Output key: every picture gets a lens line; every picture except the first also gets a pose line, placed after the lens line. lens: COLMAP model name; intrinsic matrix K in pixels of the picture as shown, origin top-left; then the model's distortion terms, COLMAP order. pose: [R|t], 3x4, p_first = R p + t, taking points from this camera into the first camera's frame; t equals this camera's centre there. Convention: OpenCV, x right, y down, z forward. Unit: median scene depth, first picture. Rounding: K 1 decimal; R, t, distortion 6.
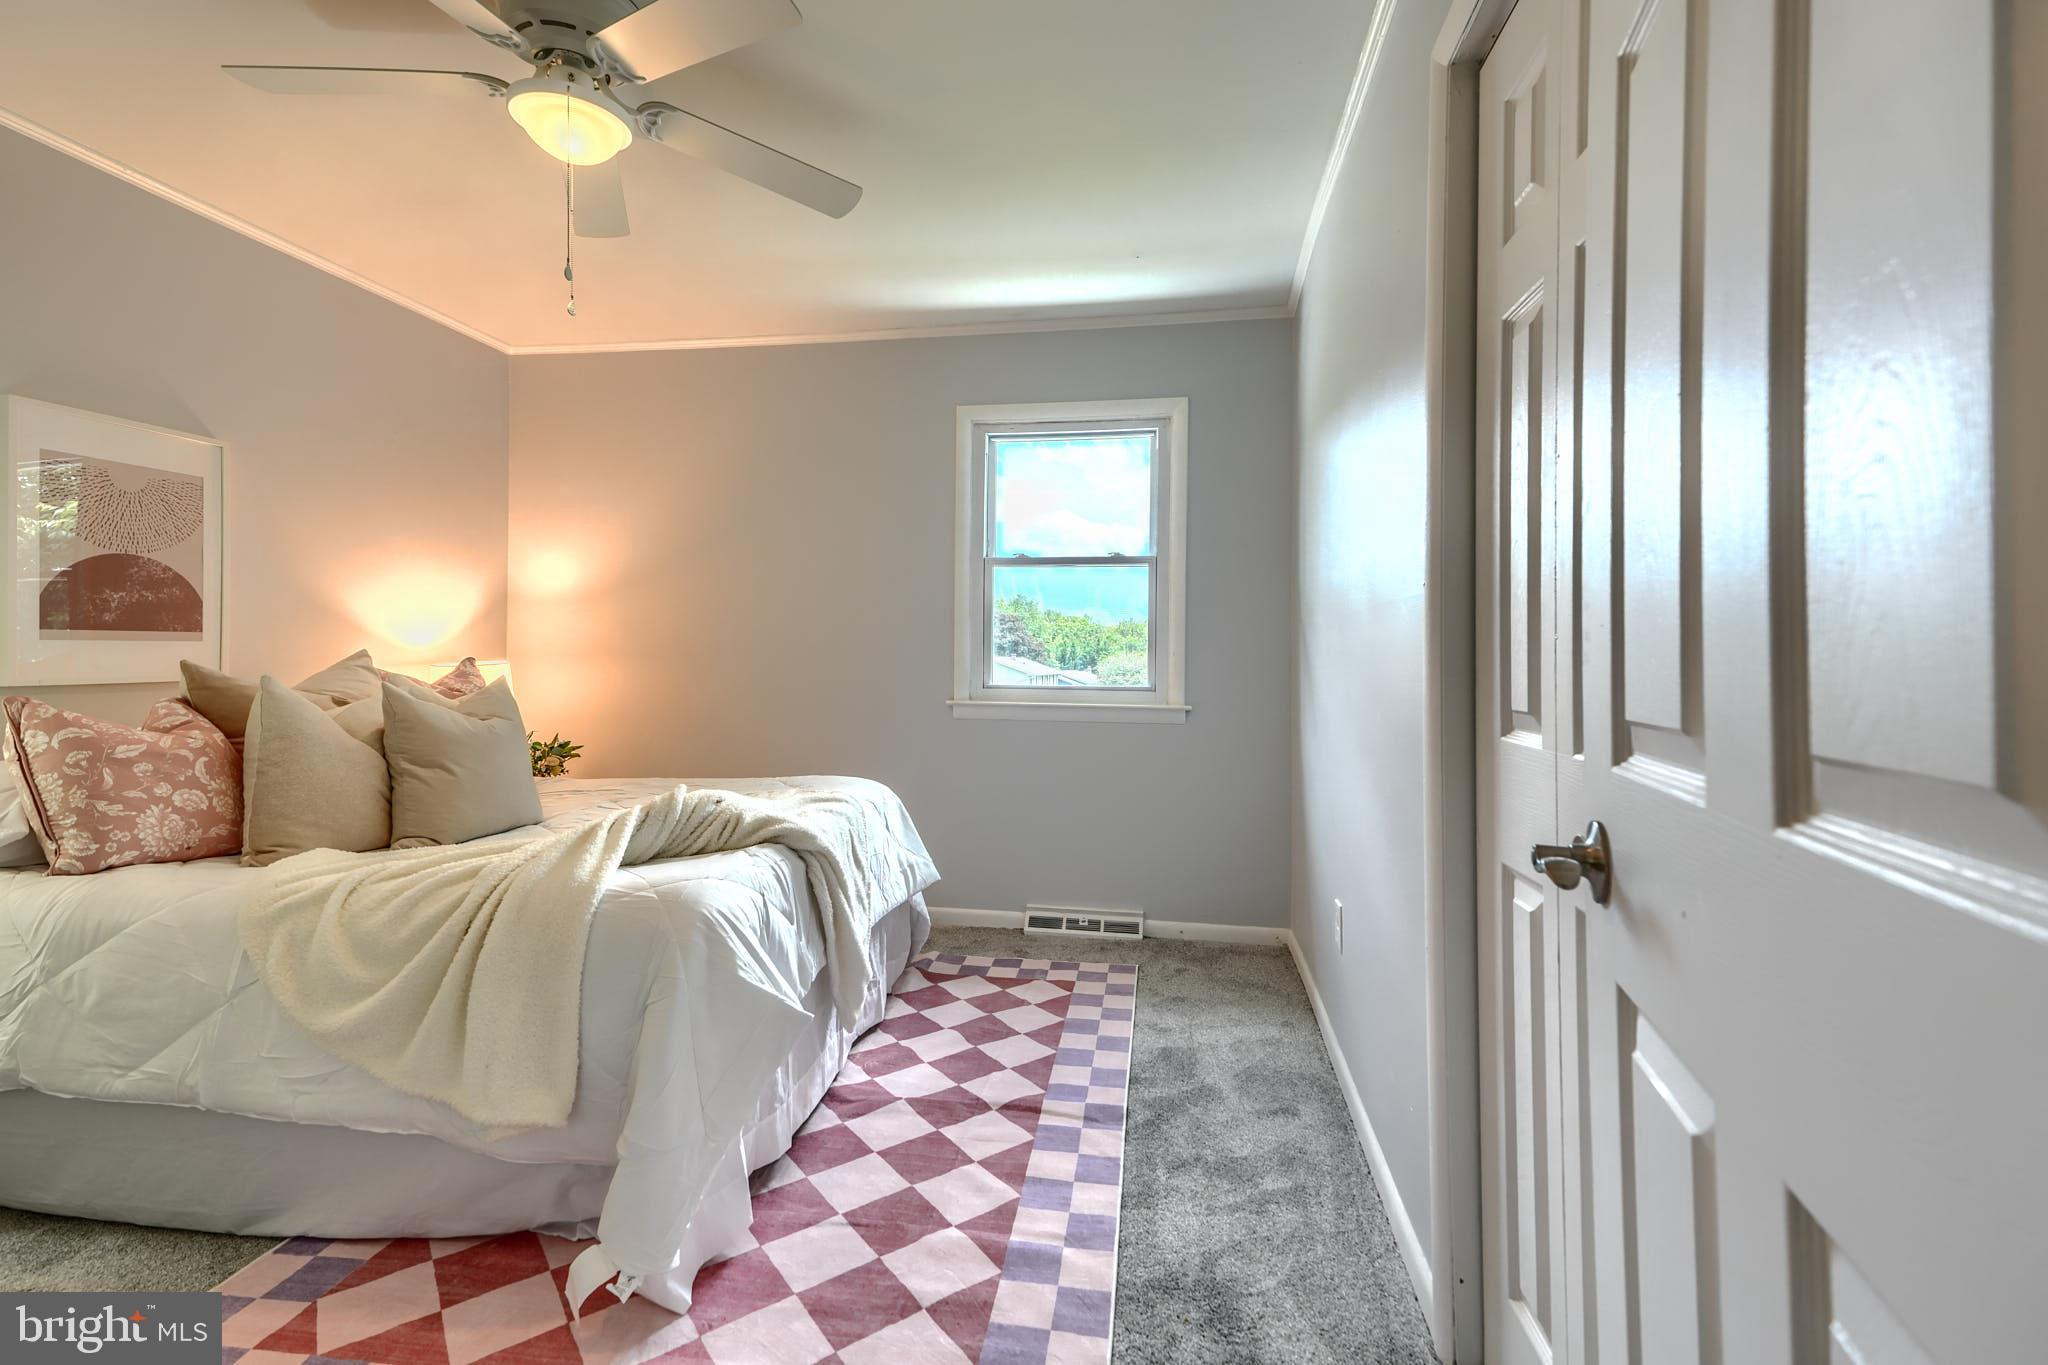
lens RADIAL K [[916.7, 0, 1026.6], [0, 916.7, 651.5], [0, 0, 1]] dist [0.043301, 0.000158]
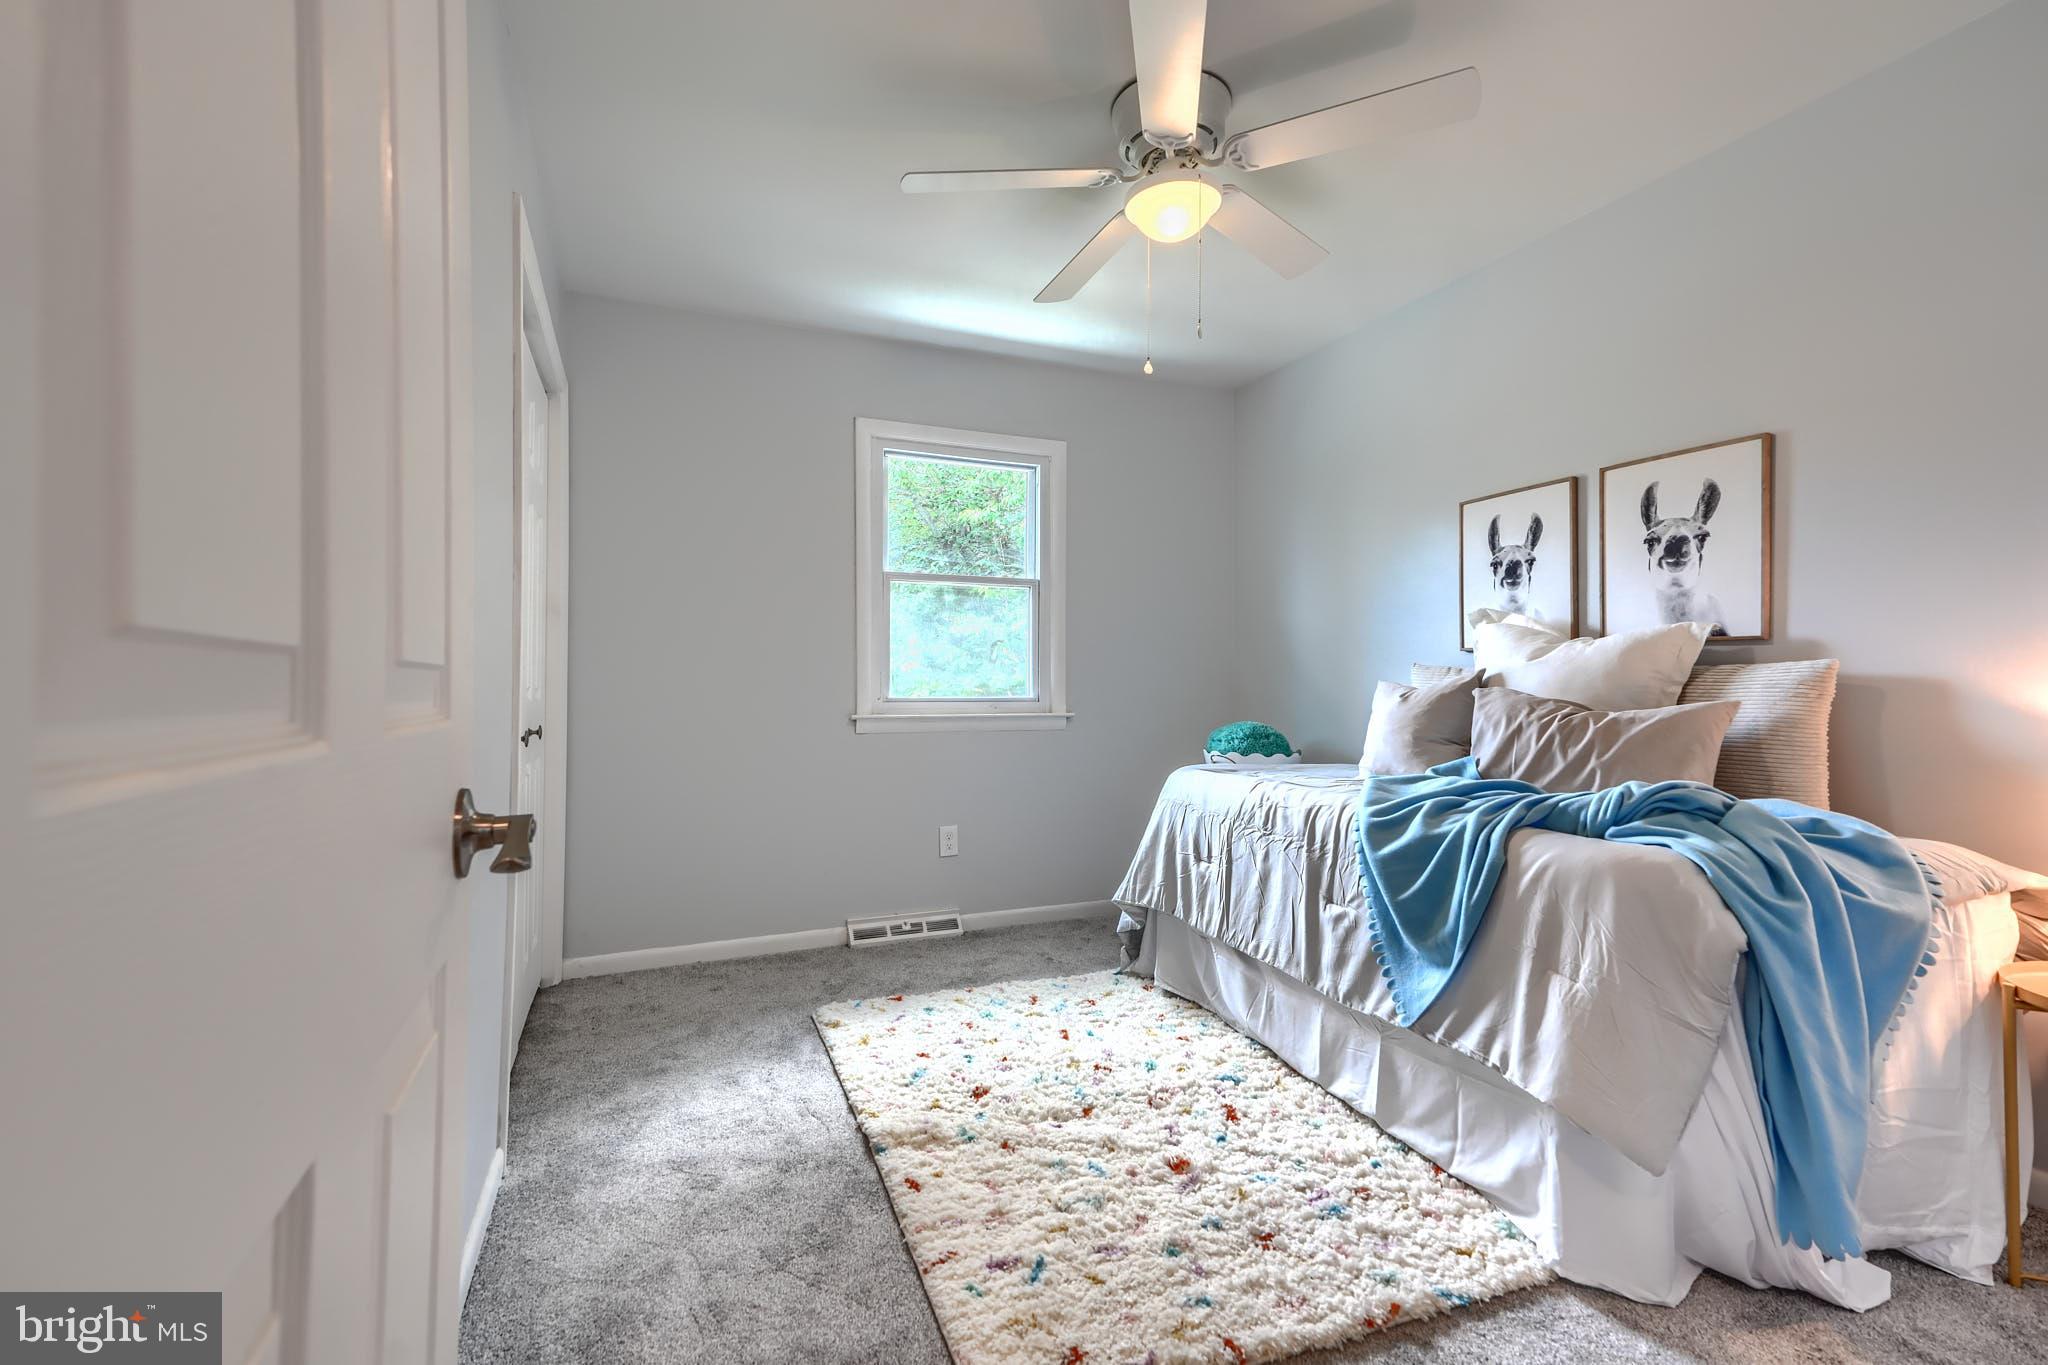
lens RADIAL K [[916.7, 0, 1026.1], [0, 916.7, 662.0], [0, 0, 1]] dist [0.043301, 0.000158]
pose [[0.845836, 0.000435, 0.533443, -0.449958], [-0.002538, 0.999992, 0.003208, -0.007260], [-0.533437, -0.004068, 0.845830, 0.067341]]
